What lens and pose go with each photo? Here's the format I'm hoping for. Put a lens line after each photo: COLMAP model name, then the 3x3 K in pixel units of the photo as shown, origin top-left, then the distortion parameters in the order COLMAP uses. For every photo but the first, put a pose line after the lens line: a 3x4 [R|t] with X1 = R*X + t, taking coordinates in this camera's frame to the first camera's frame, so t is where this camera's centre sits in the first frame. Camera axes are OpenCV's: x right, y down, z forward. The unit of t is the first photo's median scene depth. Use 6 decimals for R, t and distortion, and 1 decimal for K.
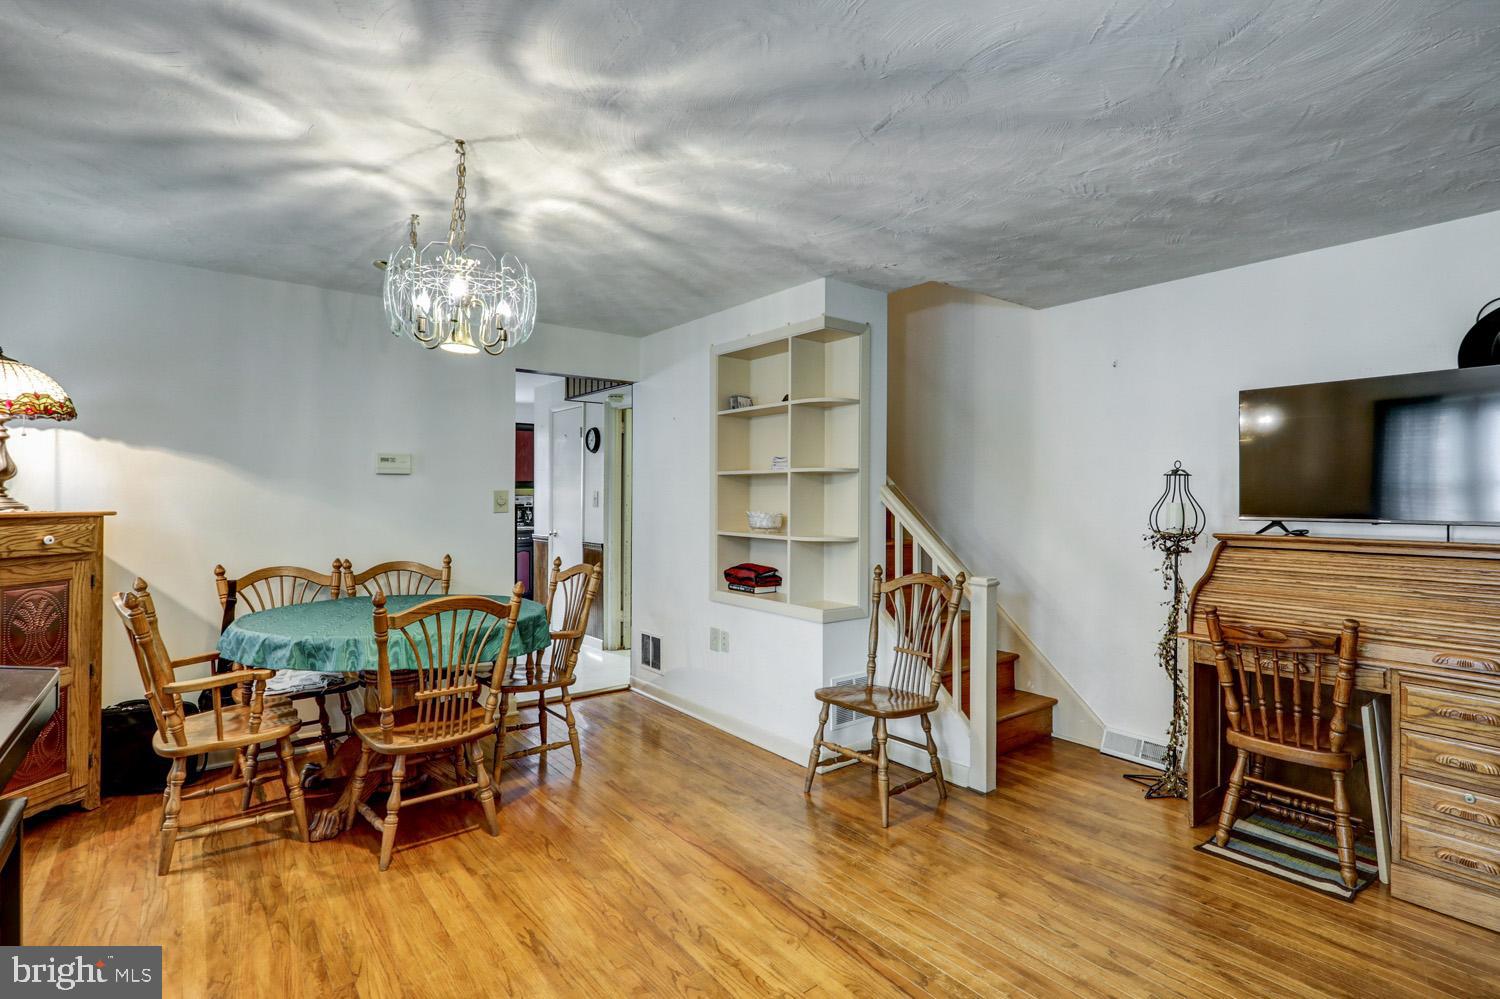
lens RADIAL K [[722.1, 0, 751.8], [0, 722.1, 494.2], [0, 0, 1]] dist [0.000712, 0.000145]
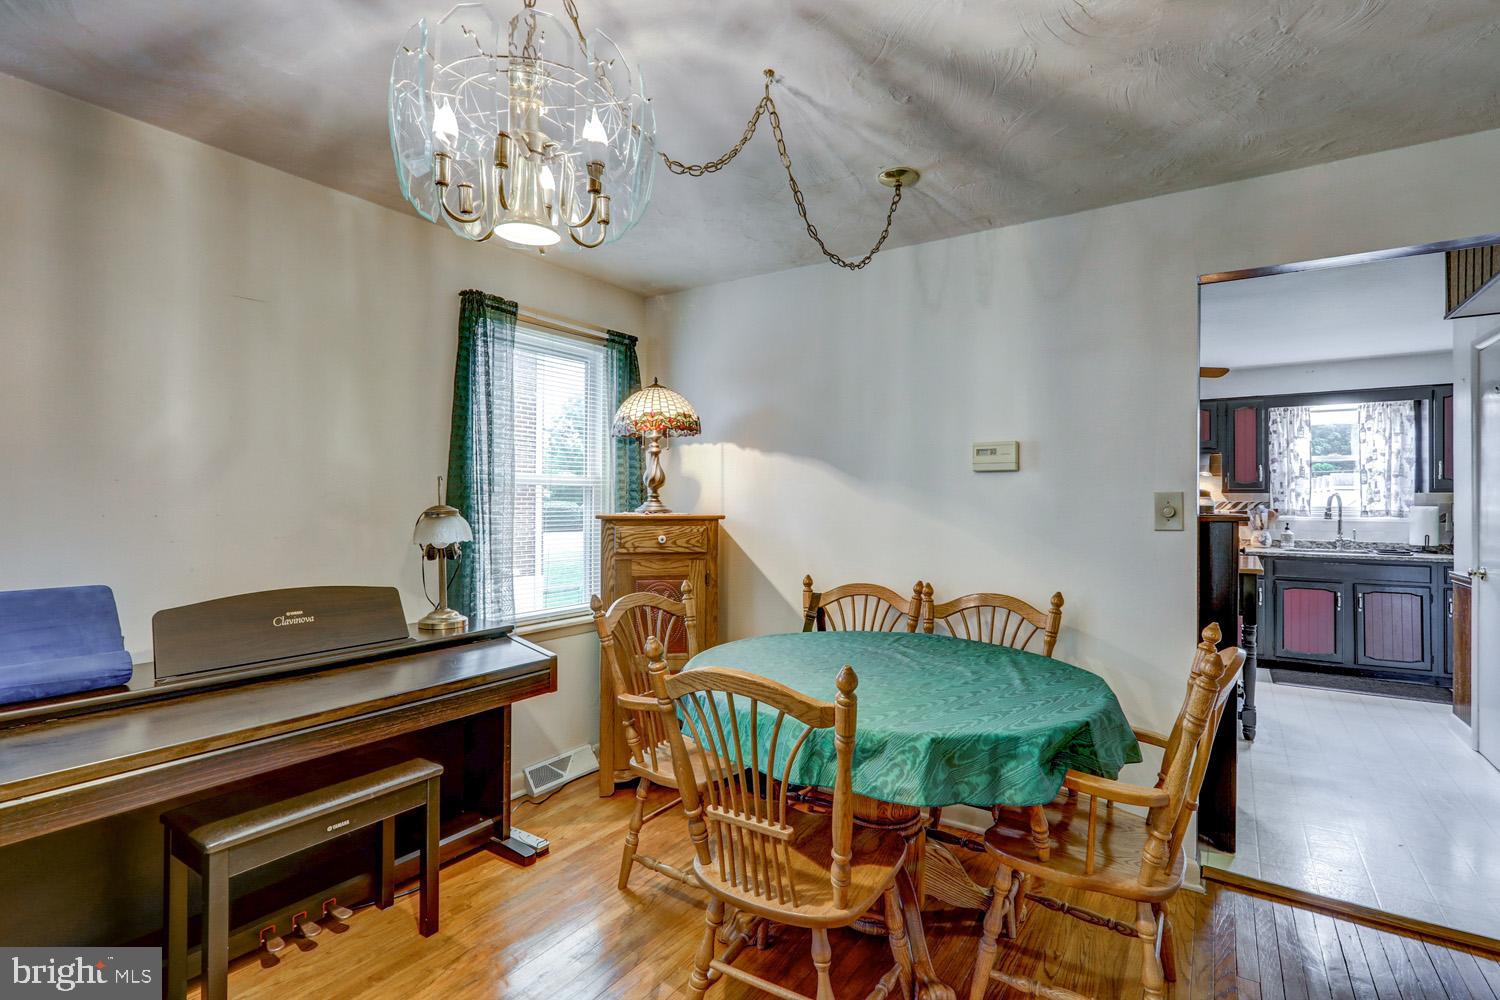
lens RADIAL K [[715.4, 0, 747.3], [0, 715.4, 500.7], [0, 0, 1]] dist [-0.003782, -0.000524]
pose [[0.321084, -0.001316, -0.947050, 0.136571], [-0.001180, 0.999998, -0.001789, 0.004232], [0.947050, 0.001692, 0.321082, 0.749302]]
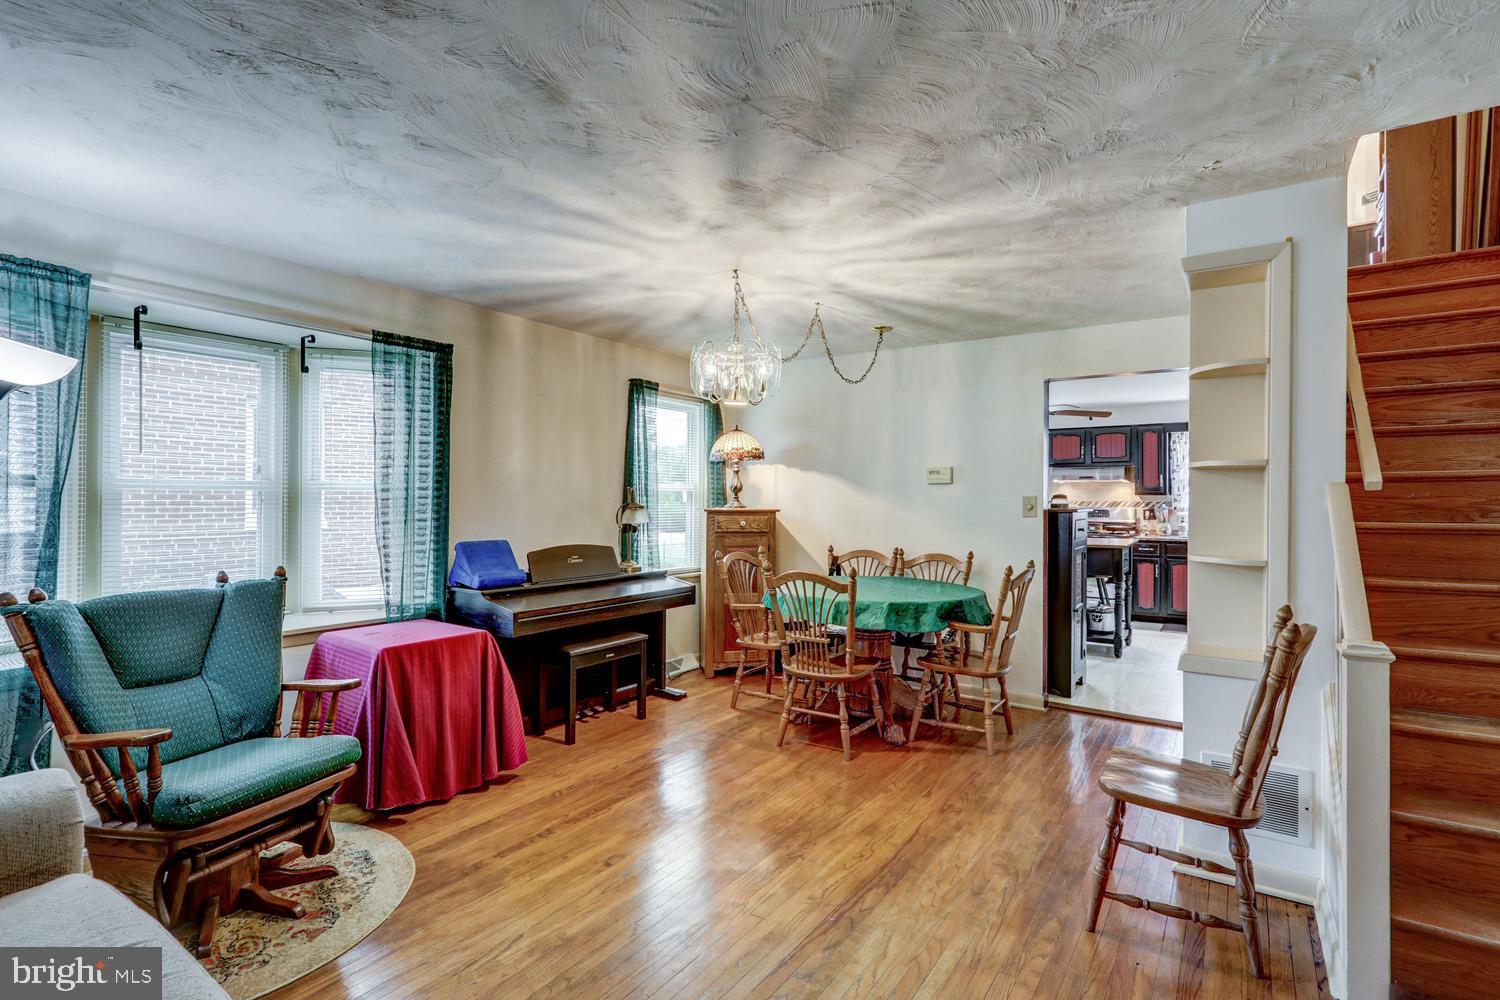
lens RADIAL K [[715.4, 0, 747.3], [0, 715.4, 500.7], [0, 0, 1]] dist [-0.003782, -0.000524]
pose [[0.307778, -0.000733, -0.951458, 0.805395], [-0.002237, 0.999996, -0.001494, 0.005578], [0.951456, 0.002589, 0.307775, 0.422207]]
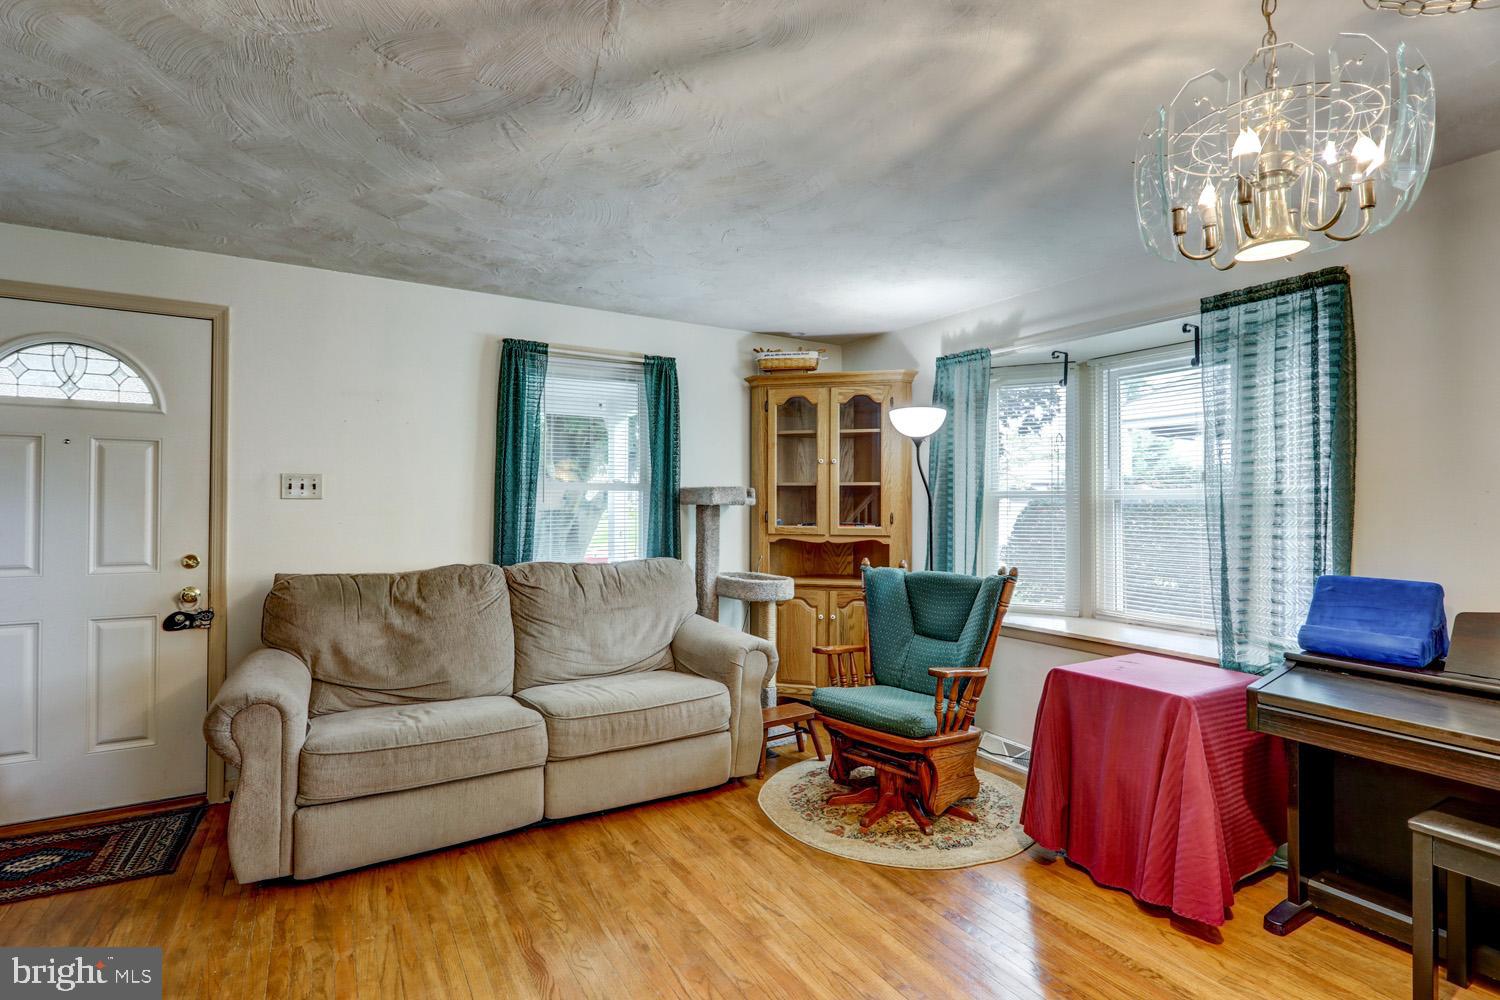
lens RADIAL K [[715.4, 0, 747.3], [0, 715.4, 500.7], [0, 0, 1]] dist [-0.003782, -0.000524]
pose [[-0.993692, -0.010327, 0.111669, -0.031903], [-0.011247, 0.999908, -0.007613, 0.007726], [-0.111580, -0.008821, -0.993716, 1.229386]]
